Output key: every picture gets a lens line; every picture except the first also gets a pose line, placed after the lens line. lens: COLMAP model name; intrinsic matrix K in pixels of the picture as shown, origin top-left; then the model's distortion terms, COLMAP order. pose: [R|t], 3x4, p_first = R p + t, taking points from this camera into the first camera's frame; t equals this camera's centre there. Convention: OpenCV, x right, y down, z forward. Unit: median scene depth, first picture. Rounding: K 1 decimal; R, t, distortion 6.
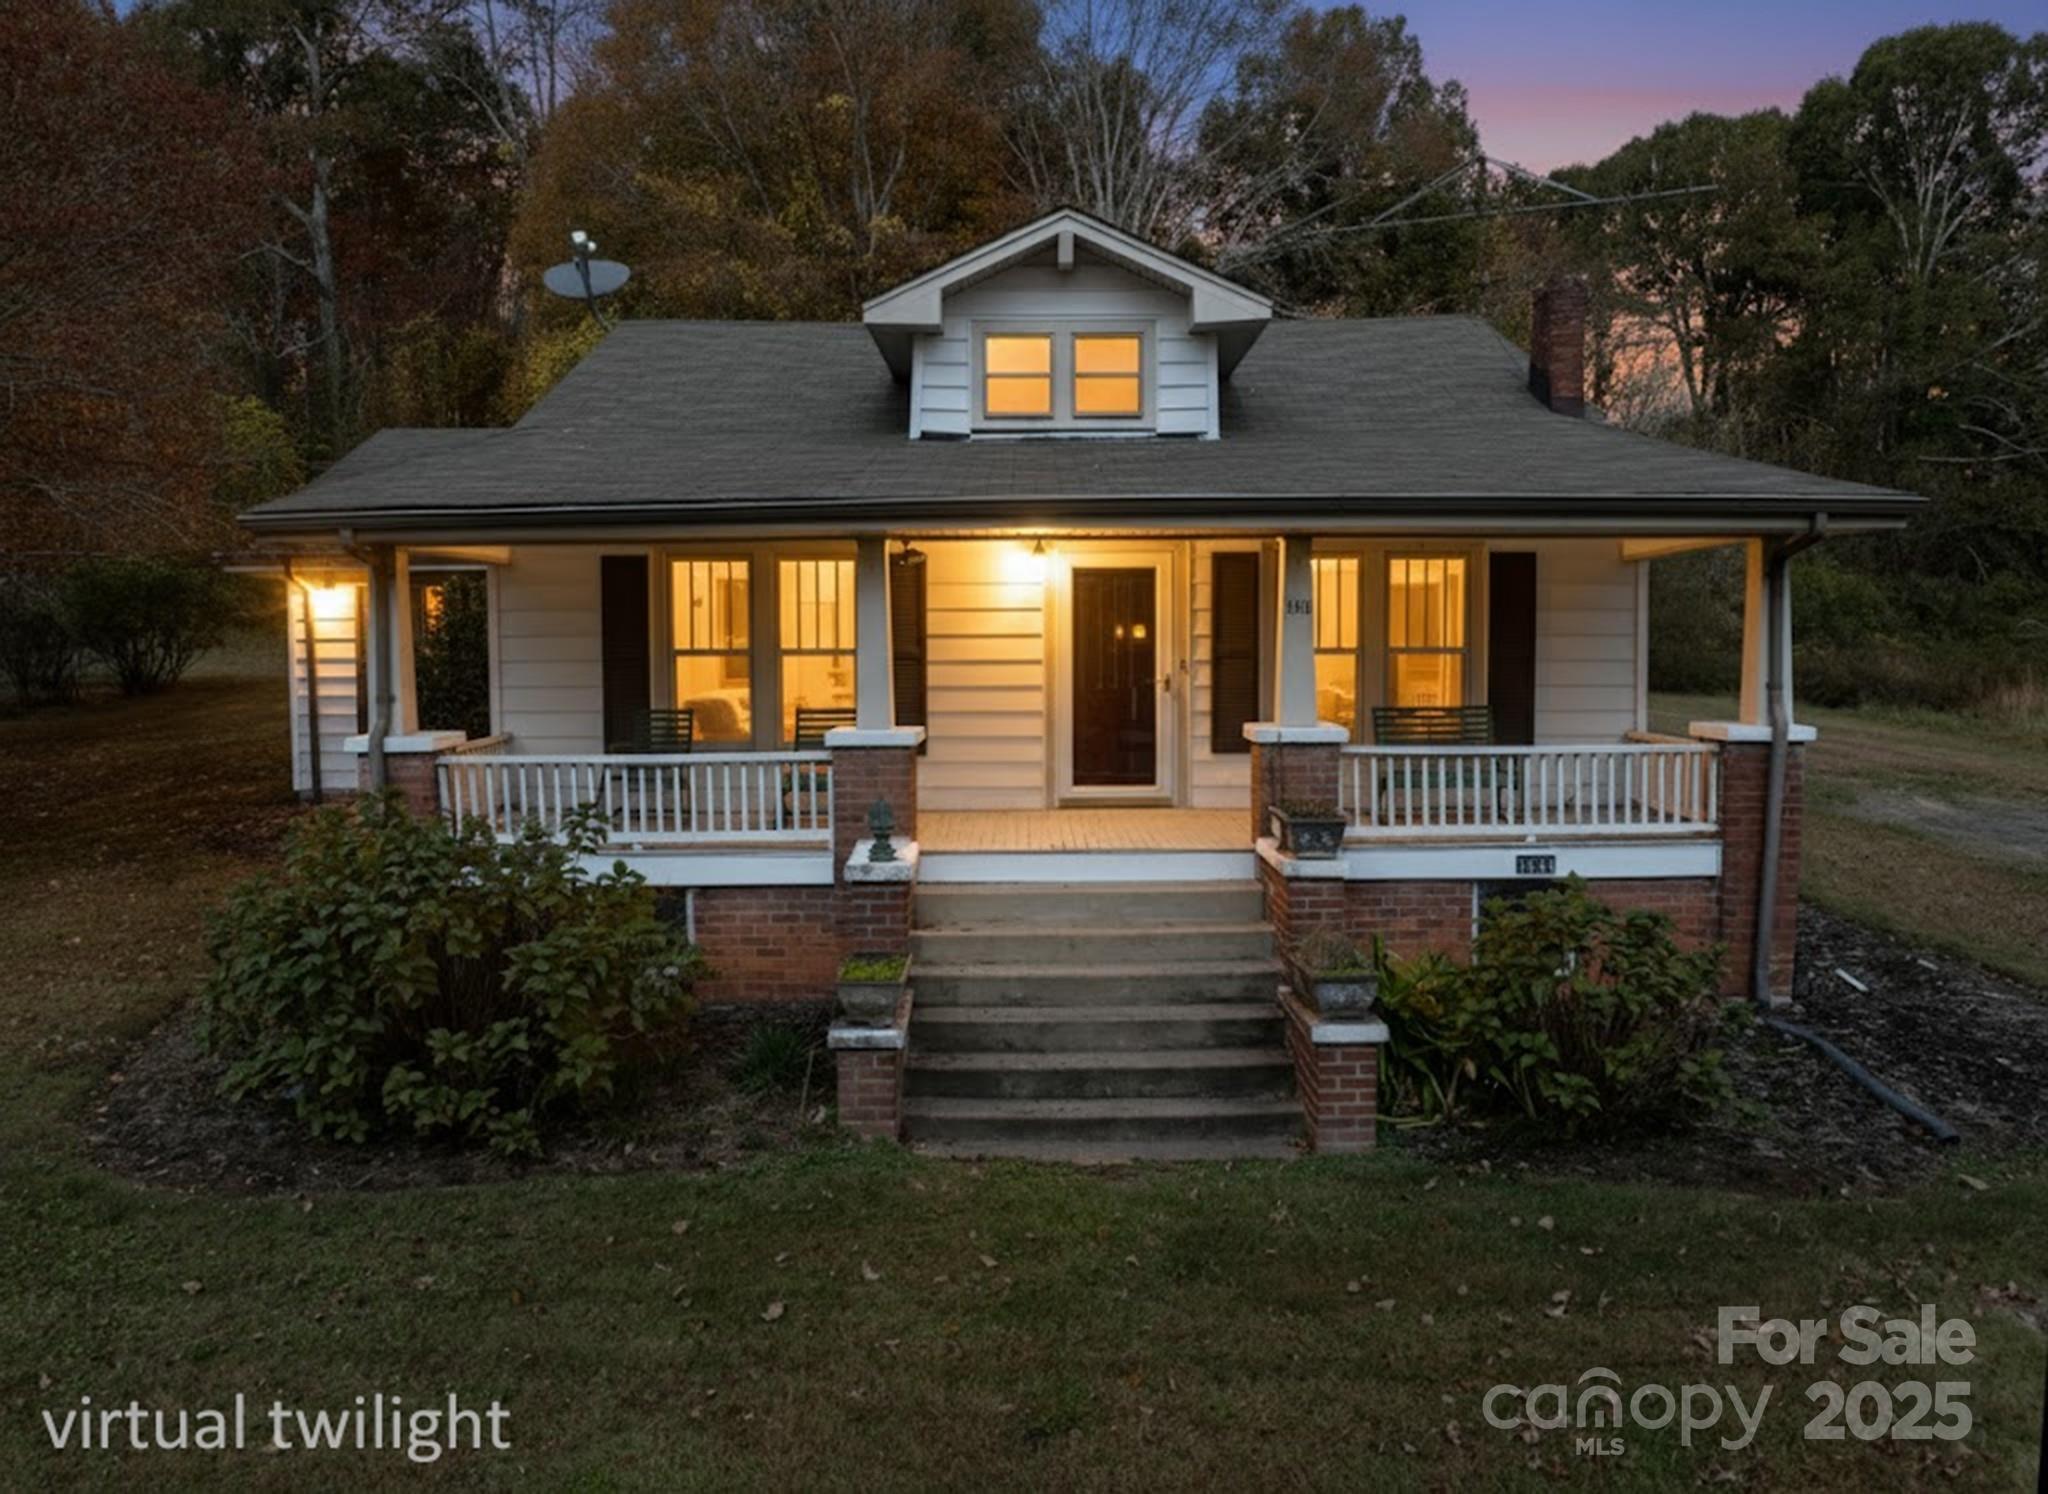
lens RADIAL K [[1458.3, 0, 1019.0], [0, 1458.3, 737.5], [0, 0, 1]] dist [-0.028213, 0.000481]
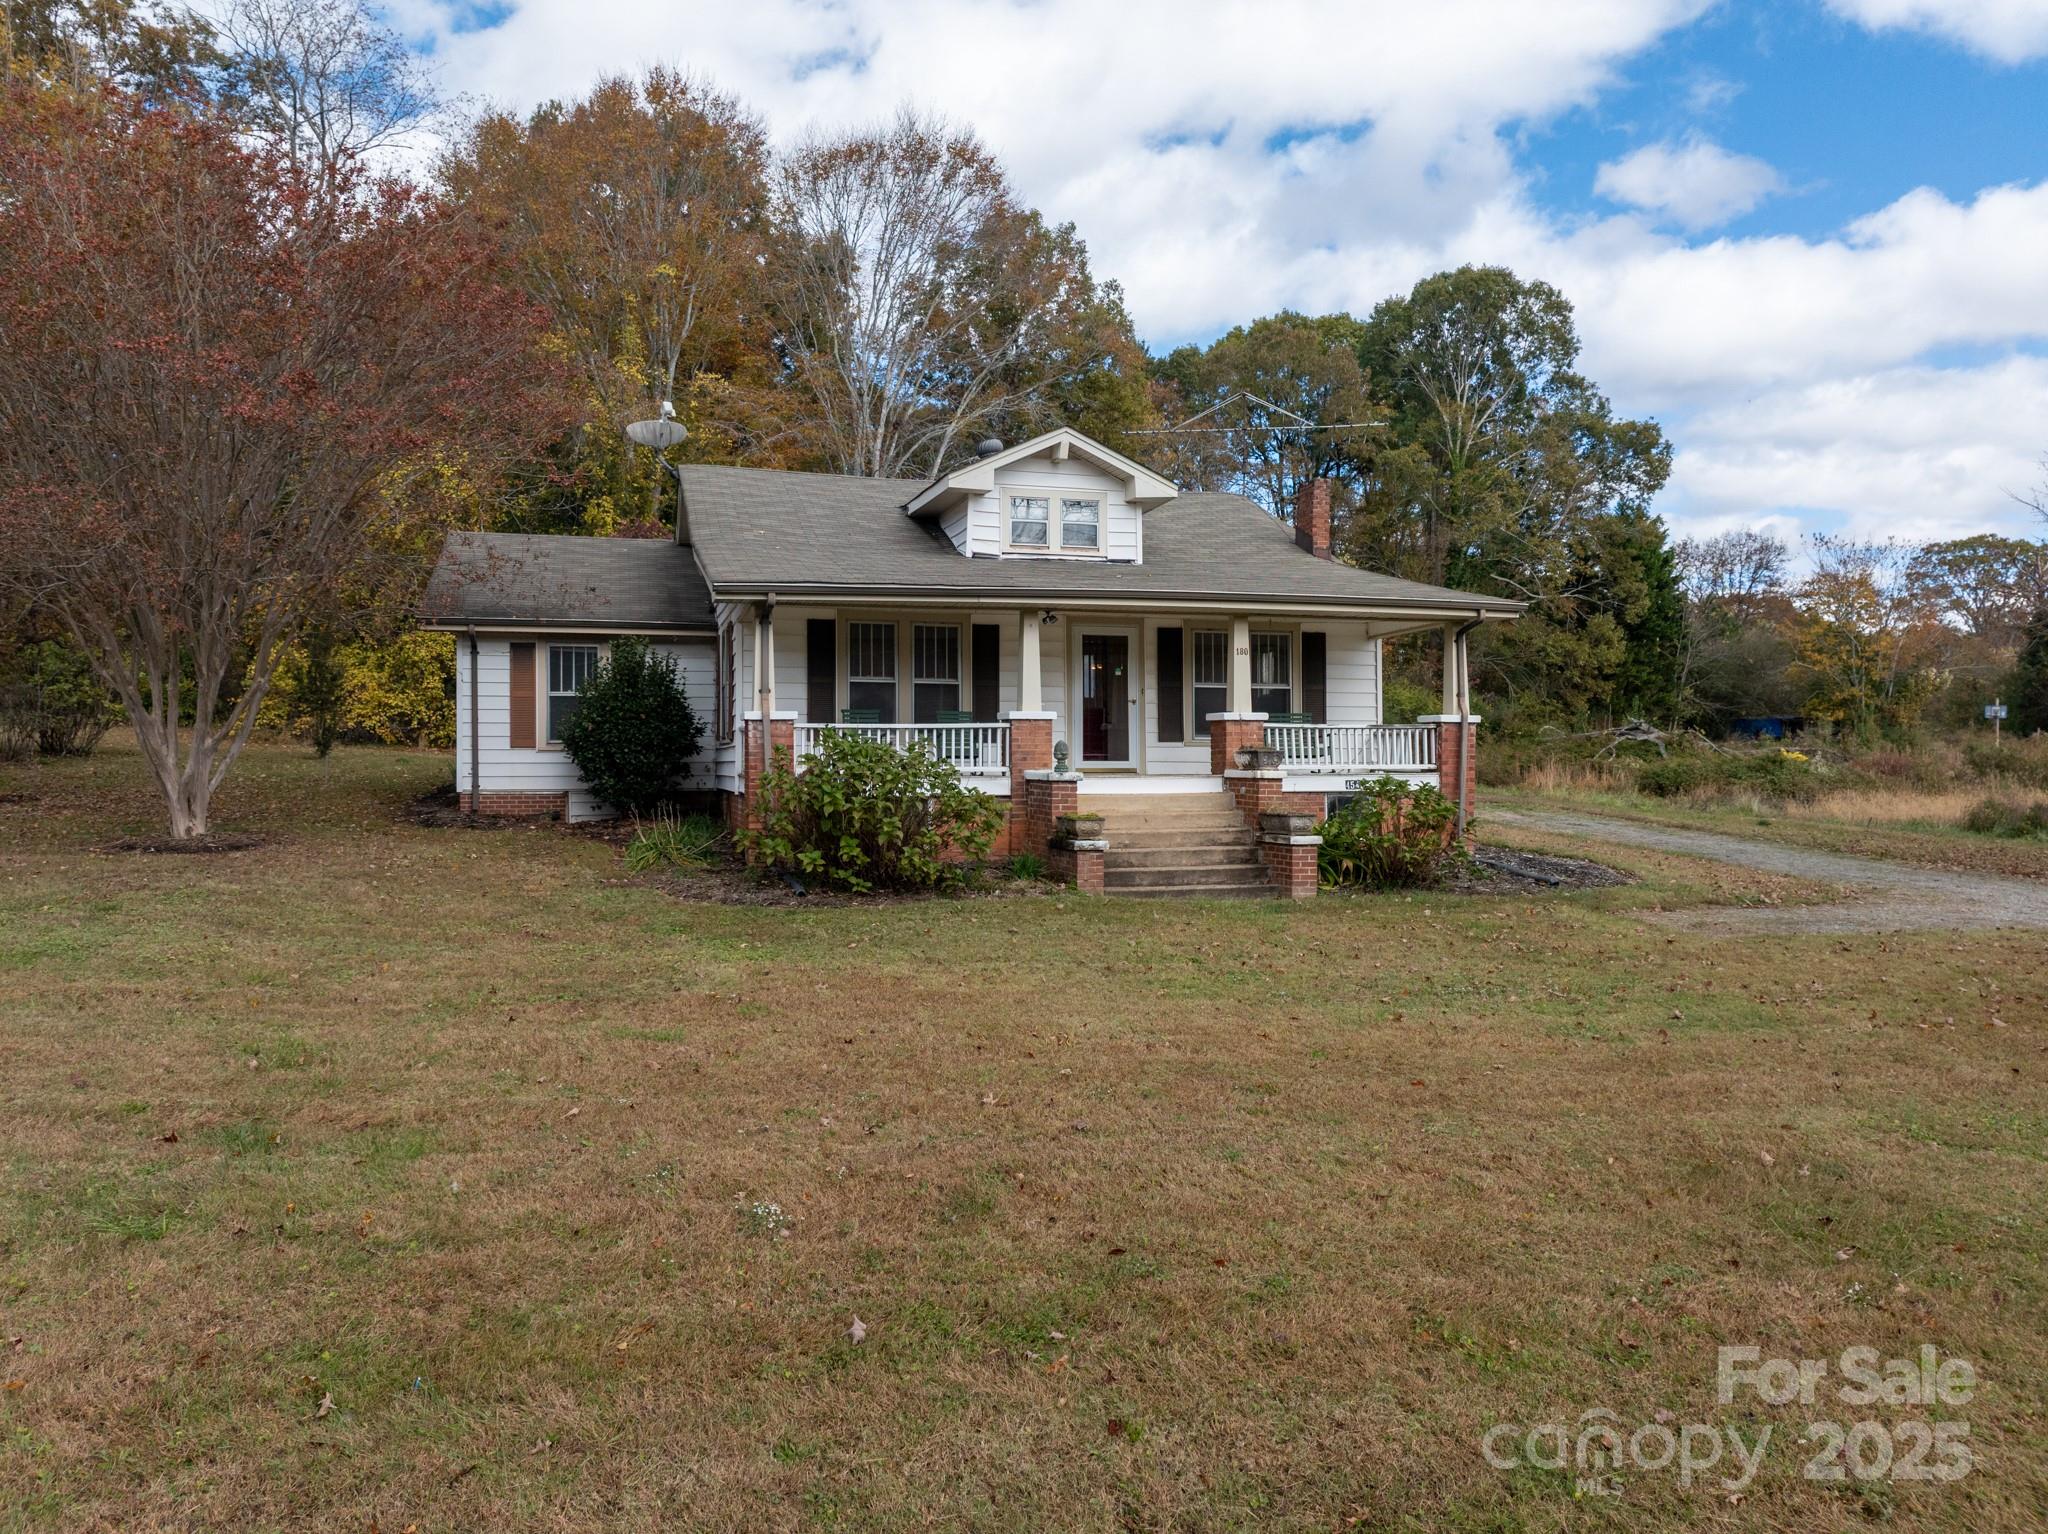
lens RADIAL K [[1458.9, 0, 1029.4], [0, 1458.9, 758.0], [0, 0, 1]] dist [-0.033600, -0.004353]
pose [[0.962838, 0.005609, 0.270022, -0.448259], [0.013681, 0.997488, -0.069501, 0.135975], [-0.269734, 0.070613, 0.960342, -0.578353]]
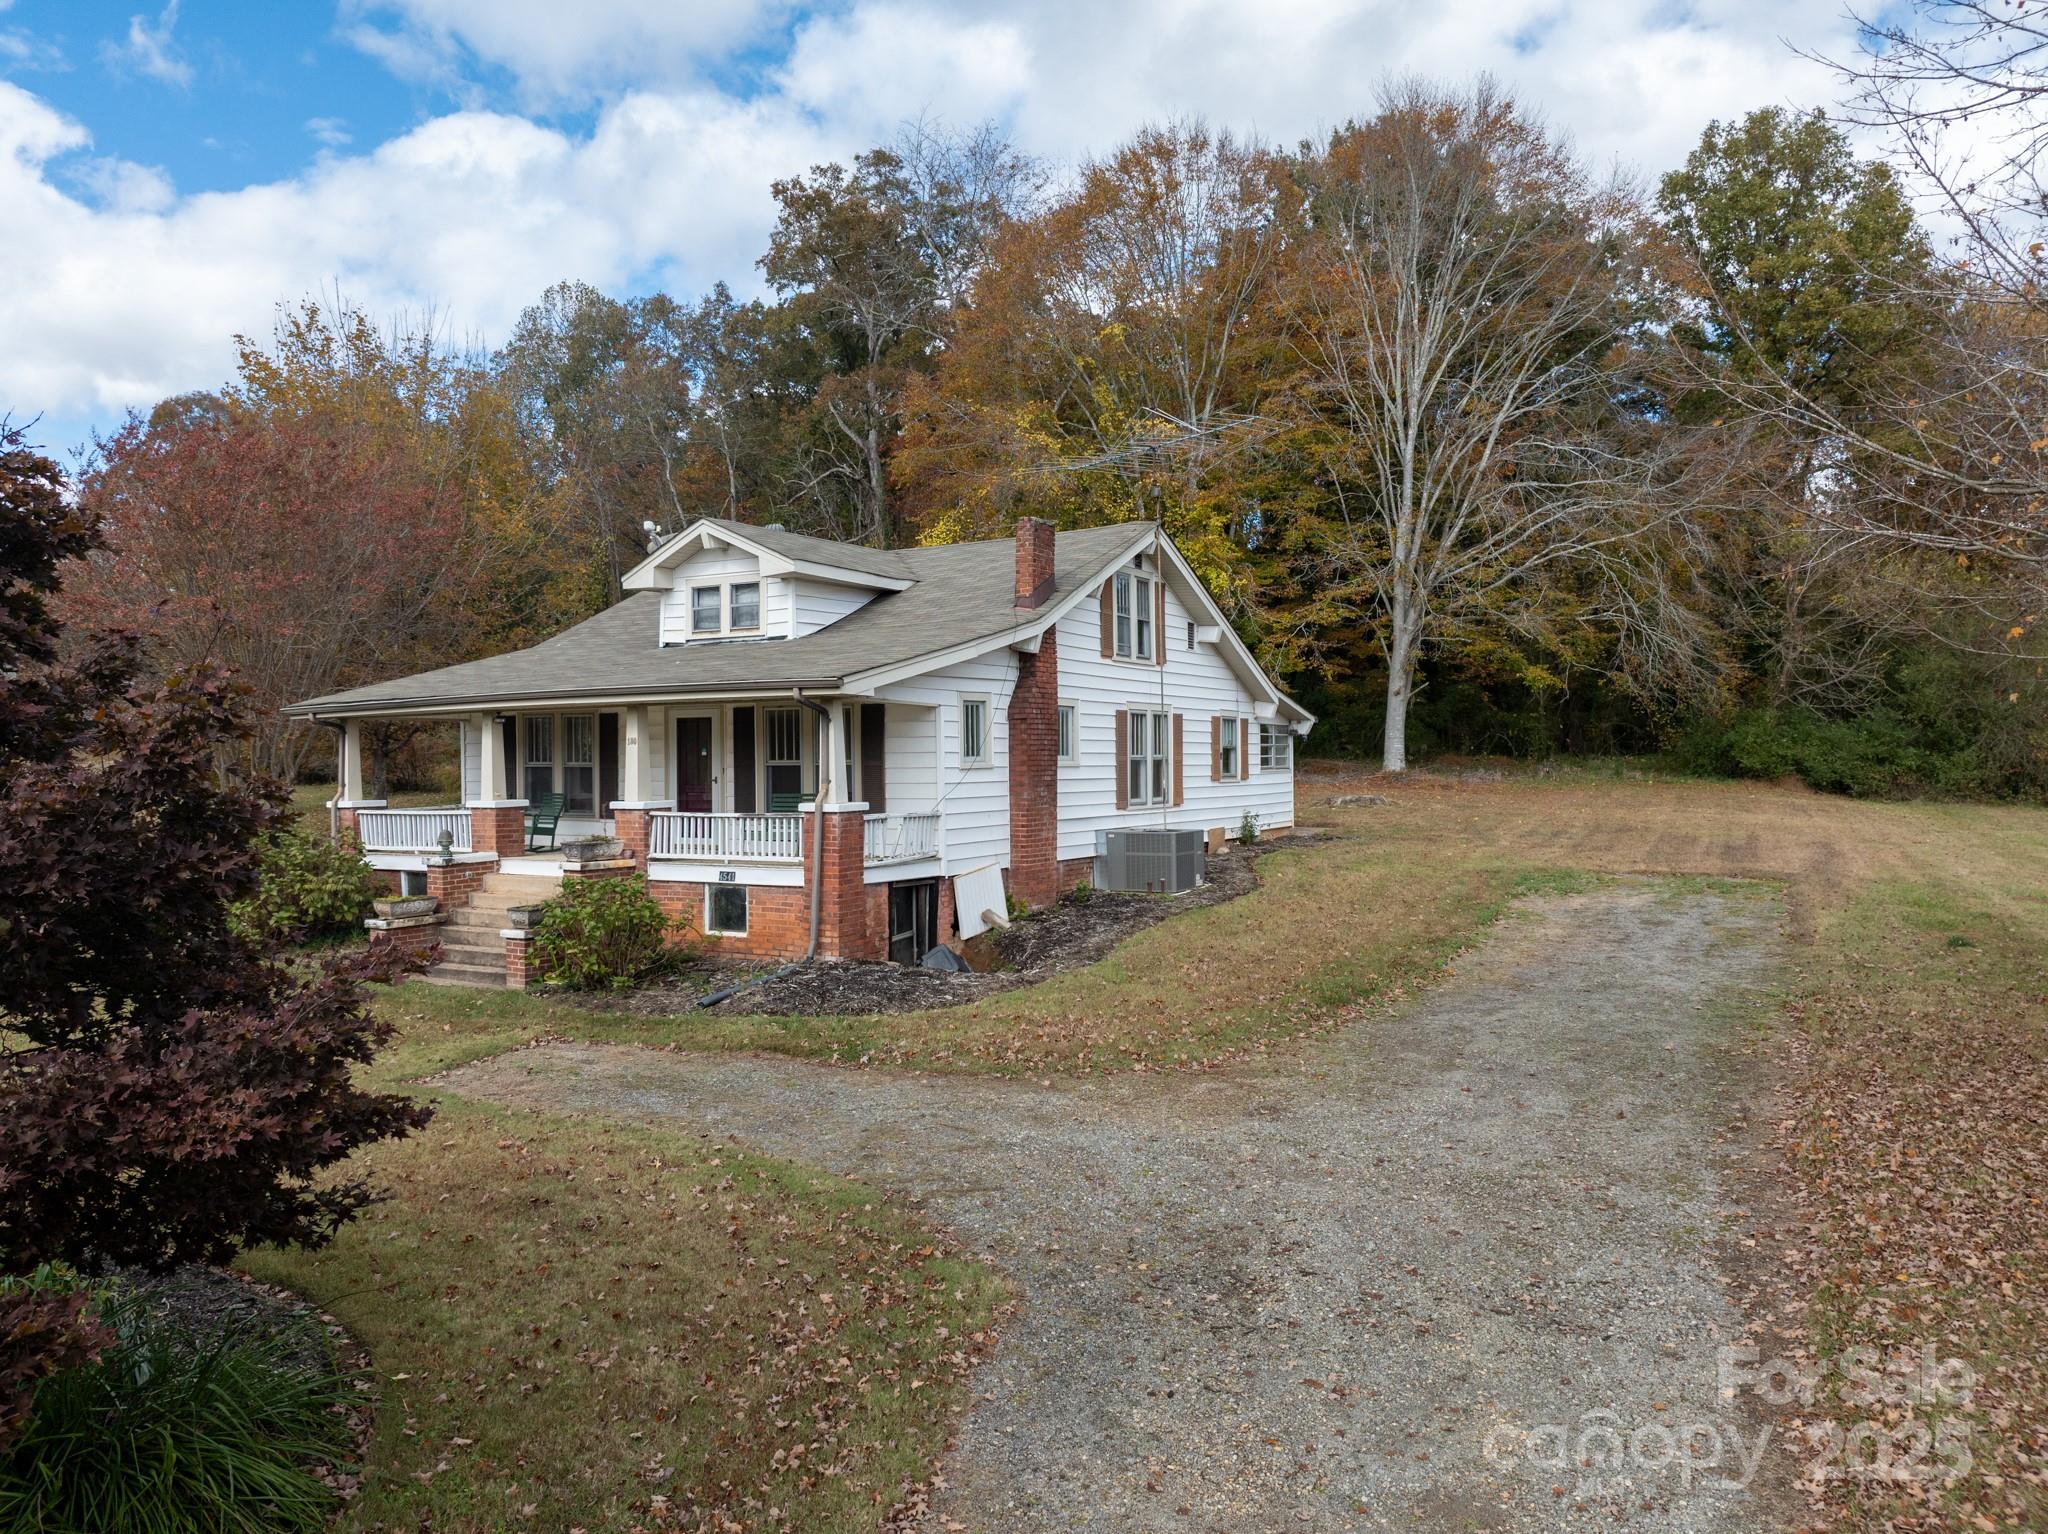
lens RADIAL K [[1458.9, 0, 1038.2], [0, 1458.9, 762.6], [0, 0, 1]] dist [-0.033600, -0.004353]
pose [[0.872733, 0.000128, -0.488197, 1.223301], [-0.028398, 0.998320, -0.050503, 0.017879], [0.487371, 0.057940, 0.871271, -0.344971]]
